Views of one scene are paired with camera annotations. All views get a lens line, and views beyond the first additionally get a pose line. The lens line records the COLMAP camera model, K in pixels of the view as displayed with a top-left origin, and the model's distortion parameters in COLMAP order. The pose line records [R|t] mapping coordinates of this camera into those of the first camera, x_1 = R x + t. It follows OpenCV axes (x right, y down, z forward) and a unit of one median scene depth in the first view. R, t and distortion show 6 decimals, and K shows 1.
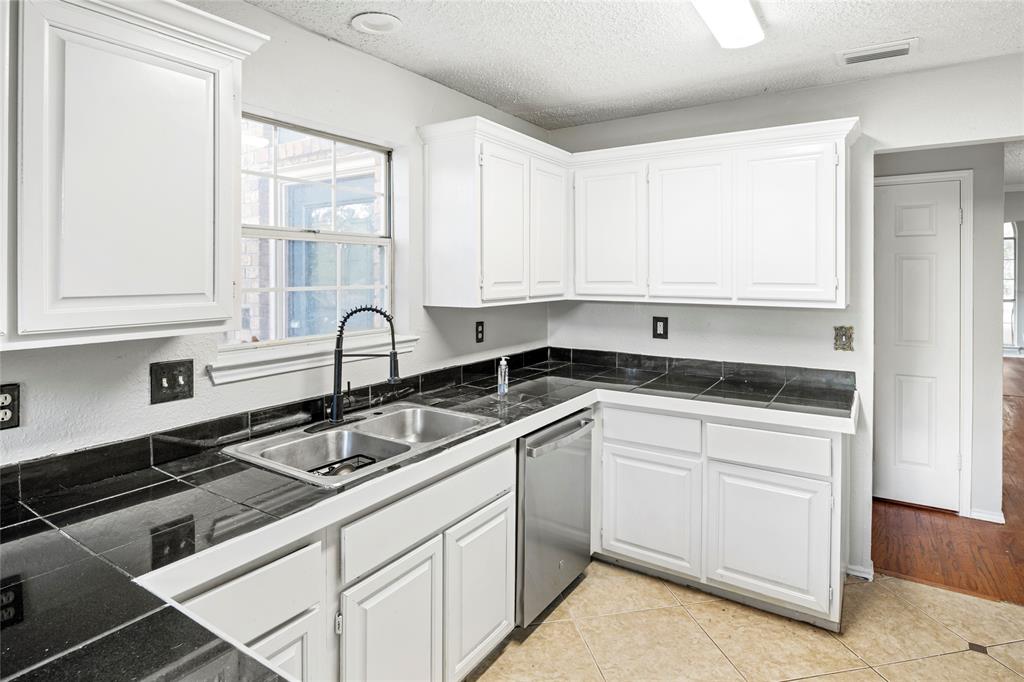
lens RADIAL K [[556.5, 0, 521.9], [0, 556.5, 275.5], [0, 0, 1]] dist [-0.001590, -0.004376]
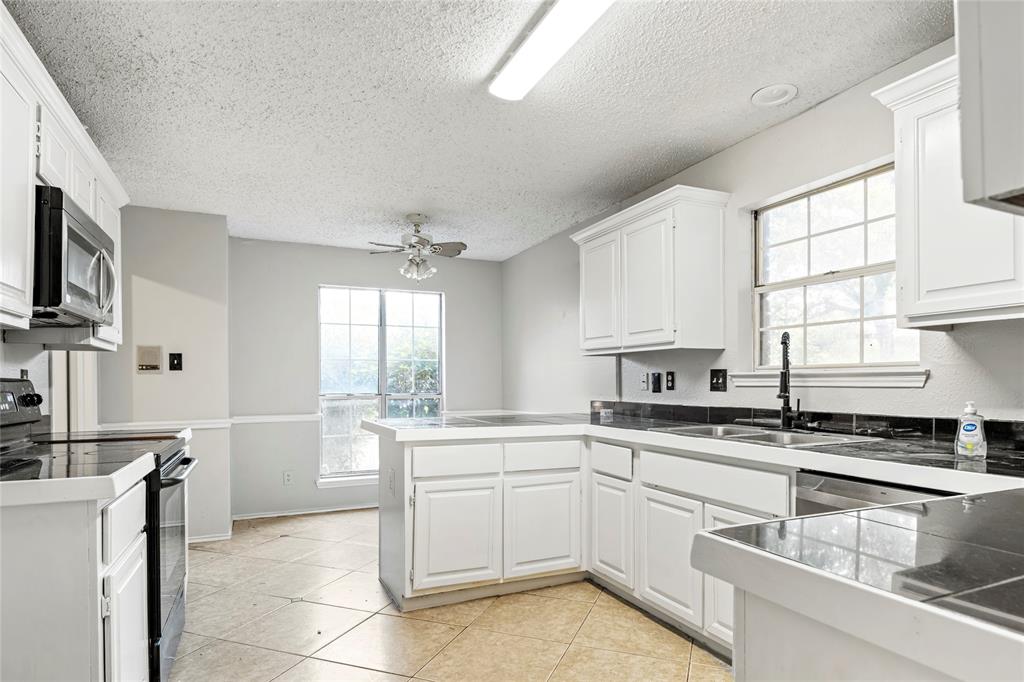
lens RADIAL K [[556.5, 0, 497.8], [0, 556.5, 392.9], [0, 0, 1]] dist [-0.001590, -0.004376]
pose [[-0.555607, 0.017482, -0.831261, 0.868748], [-0.002503, 0.999739, 0.022698, 0.130008], [0.831441, 0.014691, -0.555419, 0.955907]]
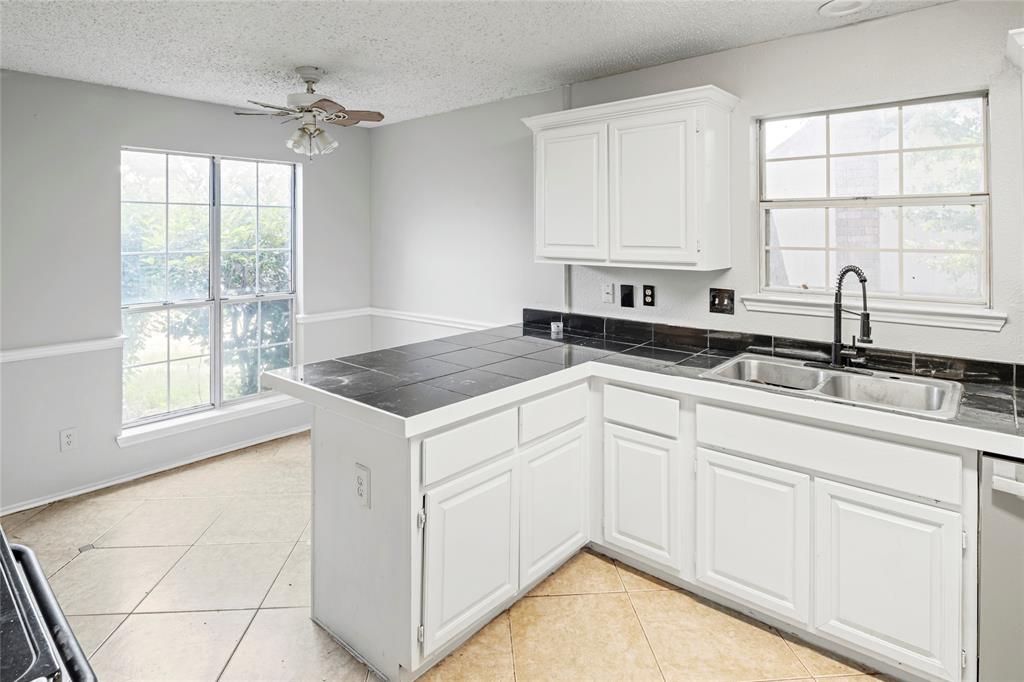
lens RADIAL K [[556.5, 0, 493.3], [0, 556.5, 234.4], [0, 0, 1]] dist [-0.001590, -0.004376]
pose [[-0.159442, 0.006889, -0.987183, 0.745315], [-0.002484, 0.999970, 0.007379, -0.012255], [0.987204, 0.003629, -0.159420, 0.403343]]
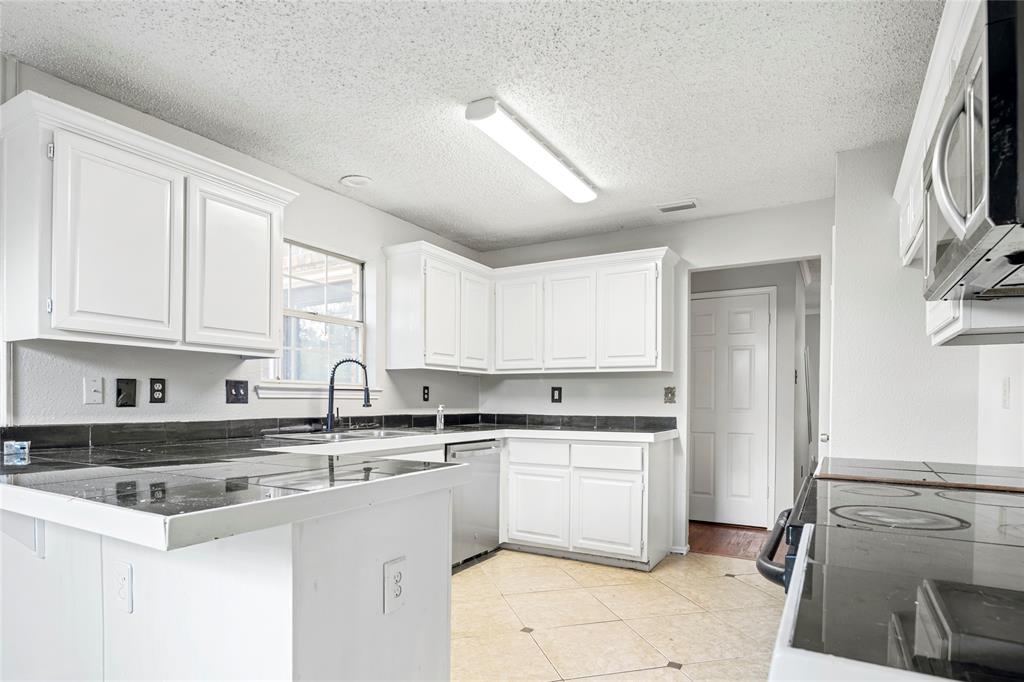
lens RADIAL K [[561.7, 0, 519.4], [0, 561.7, 406.8], [0, 0, 1]] dist [-0.003224, -0.000398]
pose [[0.998258, 0.005316, 0.058756, 0.093192], [-0.005668, 0.999967, 0.005830, 0.149964], [-0.058723, -0.006153, 0.998255, -0.526261]]
